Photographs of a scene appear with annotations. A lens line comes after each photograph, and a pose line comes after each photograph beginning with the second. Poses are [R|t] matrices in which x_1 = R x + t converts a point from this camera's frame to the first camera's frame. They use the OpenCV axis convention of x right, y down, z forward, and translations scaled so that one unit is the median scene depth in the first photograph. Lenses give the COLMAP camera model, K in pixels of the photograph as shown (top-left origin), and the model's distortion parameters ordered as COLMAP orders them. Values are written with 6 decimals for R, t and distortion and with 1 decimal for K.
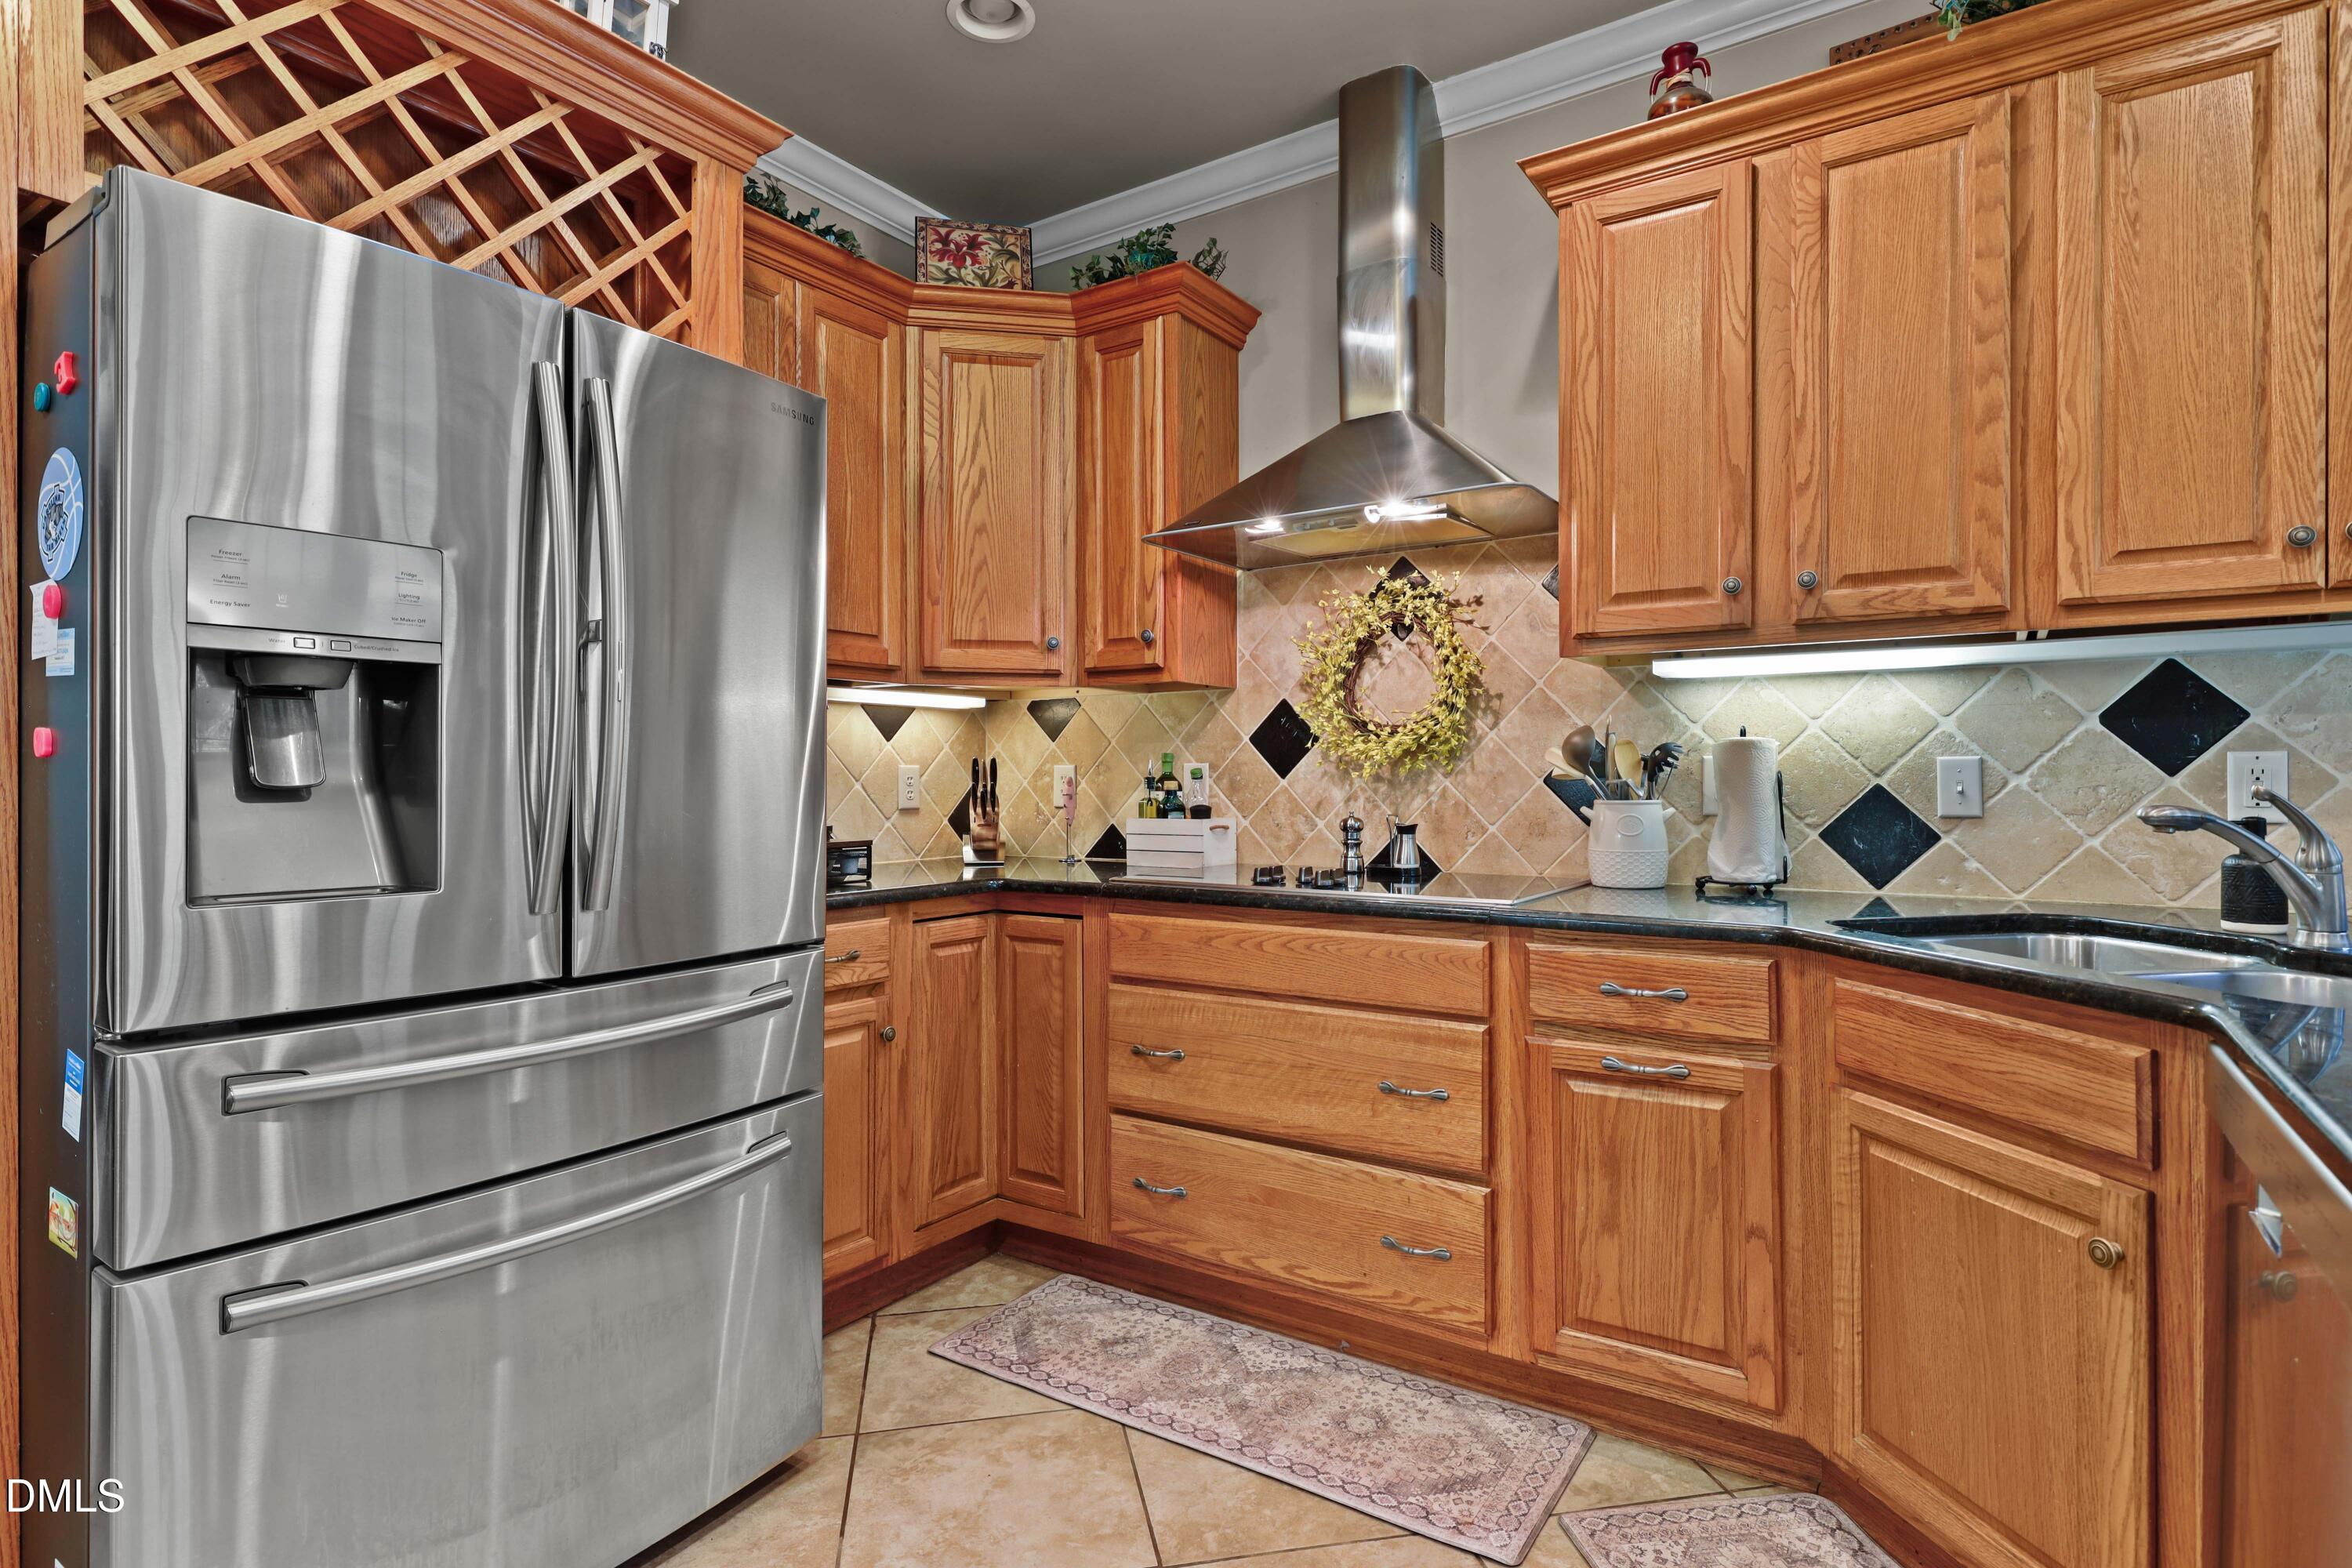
lens RADIAL K [[1187.8, 0, 1169.7], [0, 1187.8, 775.2], [0, 0, 1]] dist [0.001907, 0.000727]
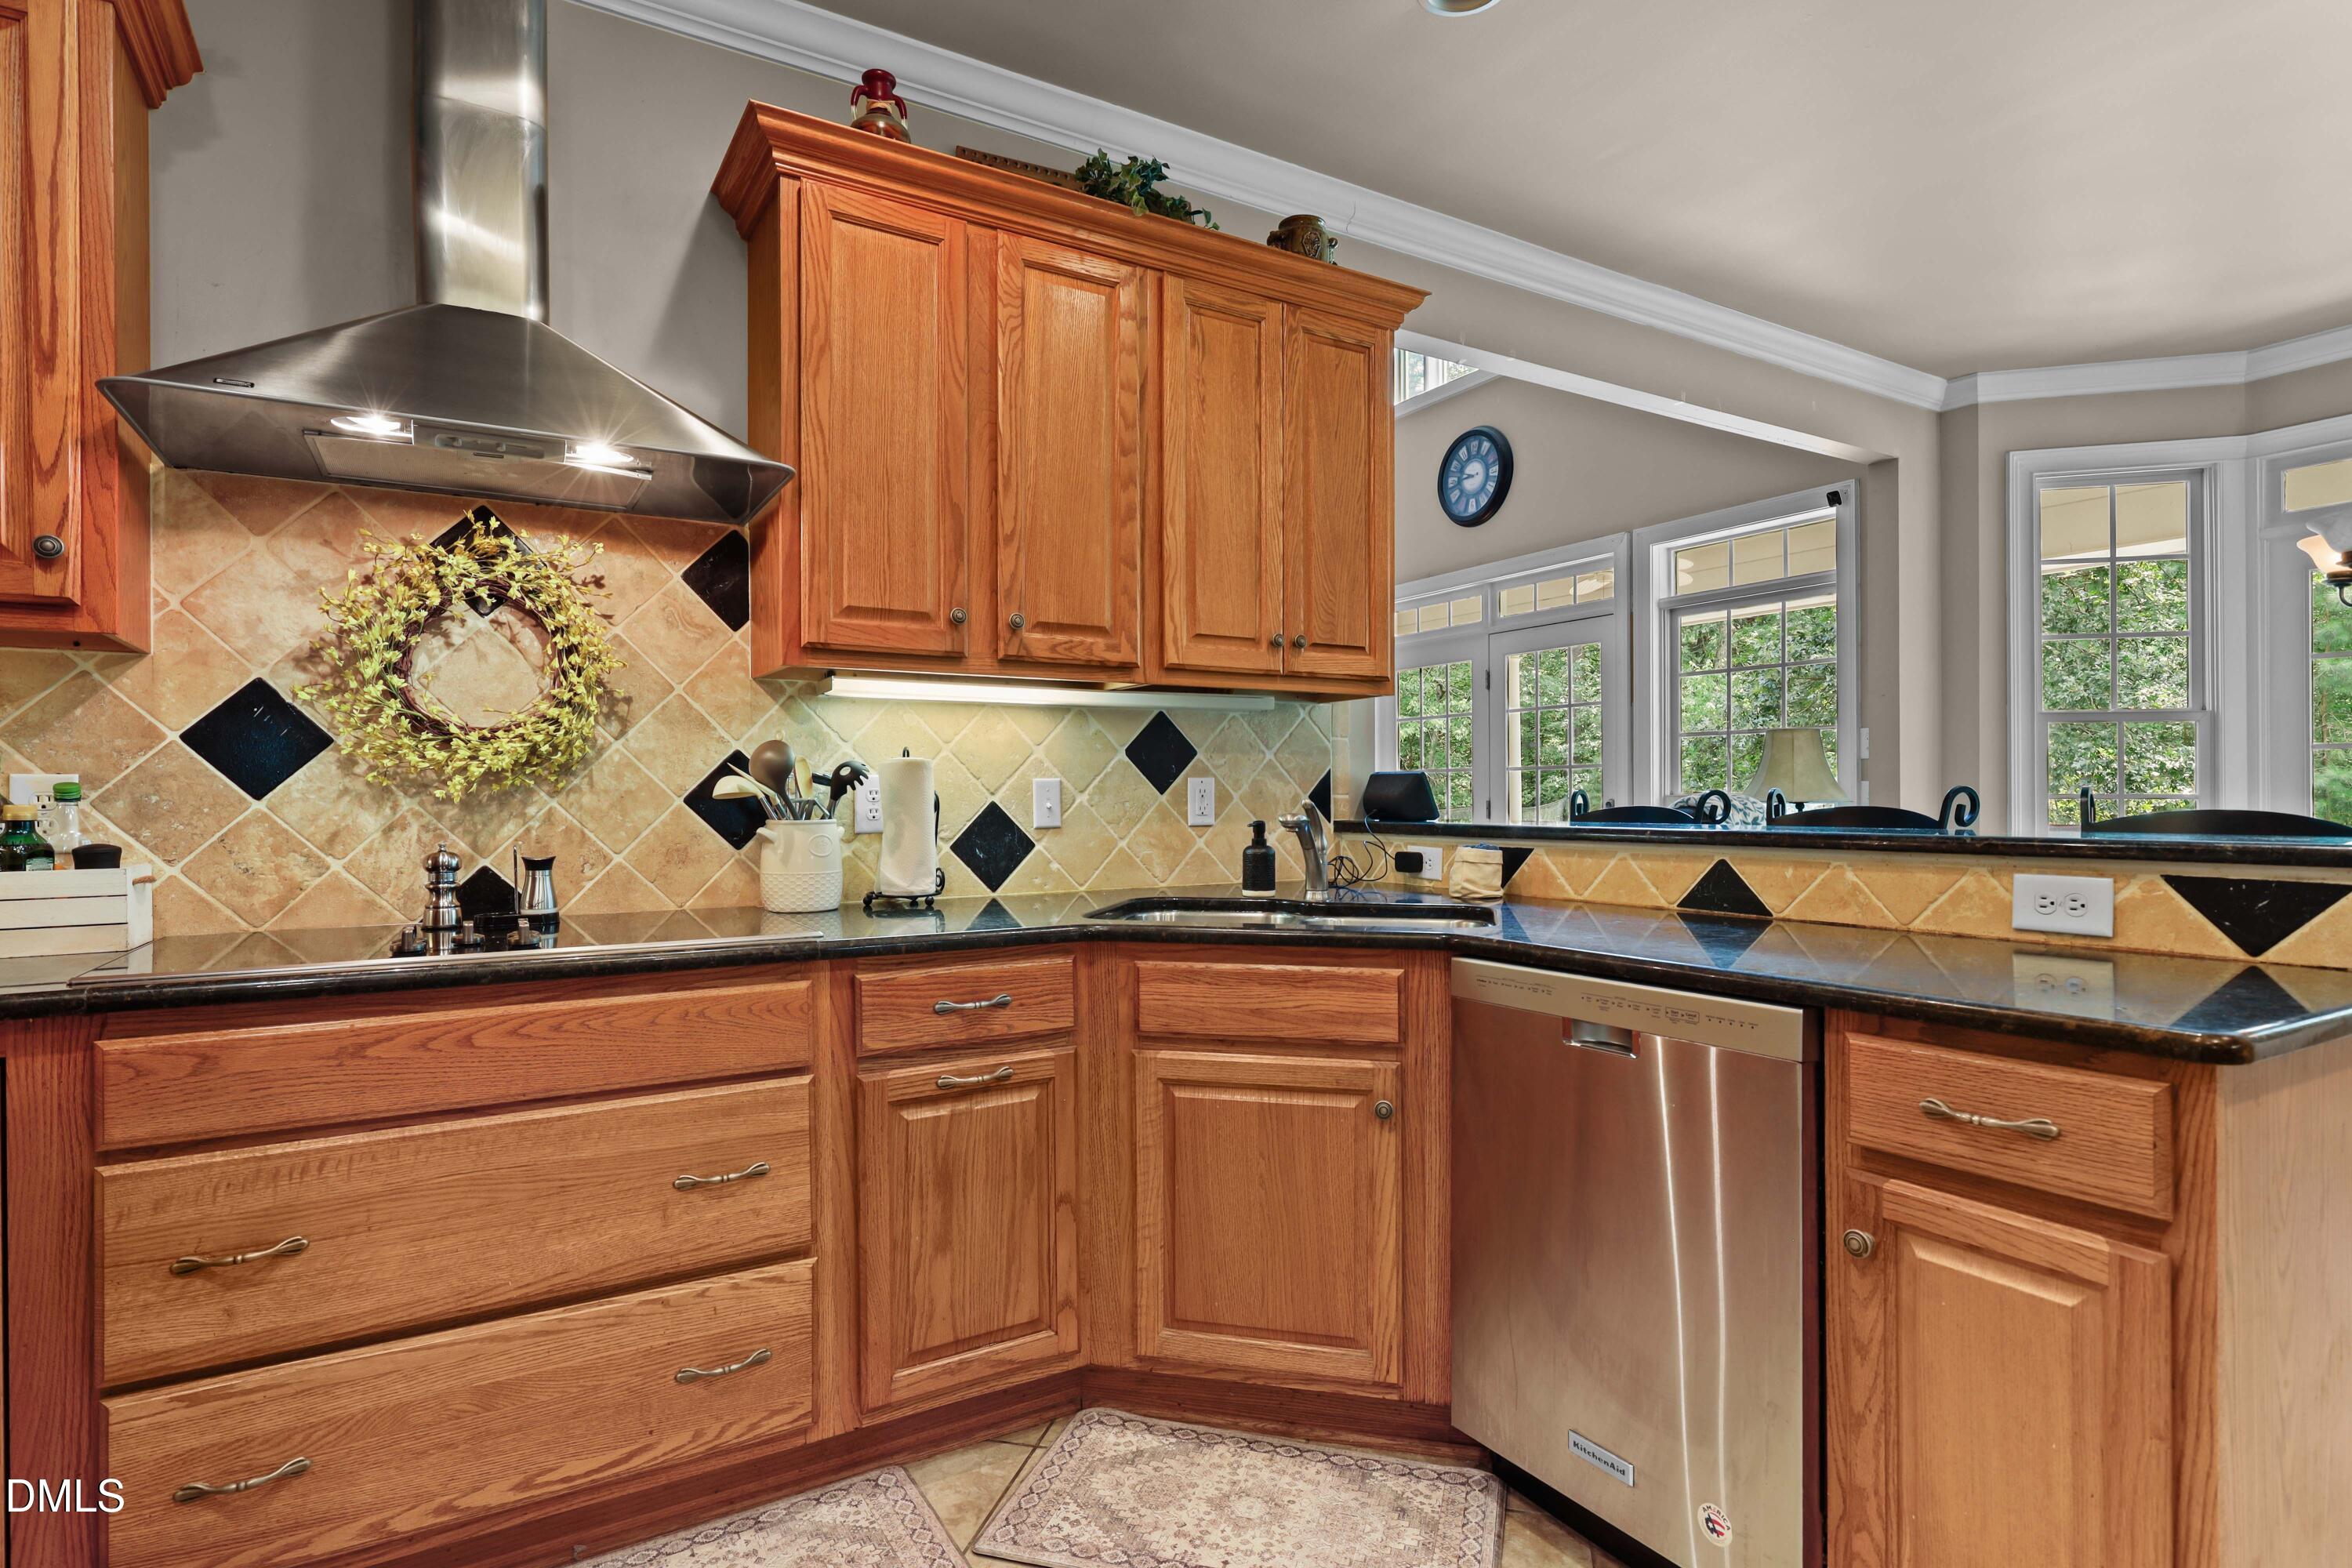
lens RADIAL K [[1209.7, 0, 1196.4], [0, 1209.7, 794.8], [0, 0, 1]] dist [0.004978, -0.000185]
pose [[0.409816, -0.000043, 0.912168, -0.339904], [0.001969, 0.999998, -0.000838, 0.002039], [-0.912166, 0.002139, 0.409815, 0.282330]]
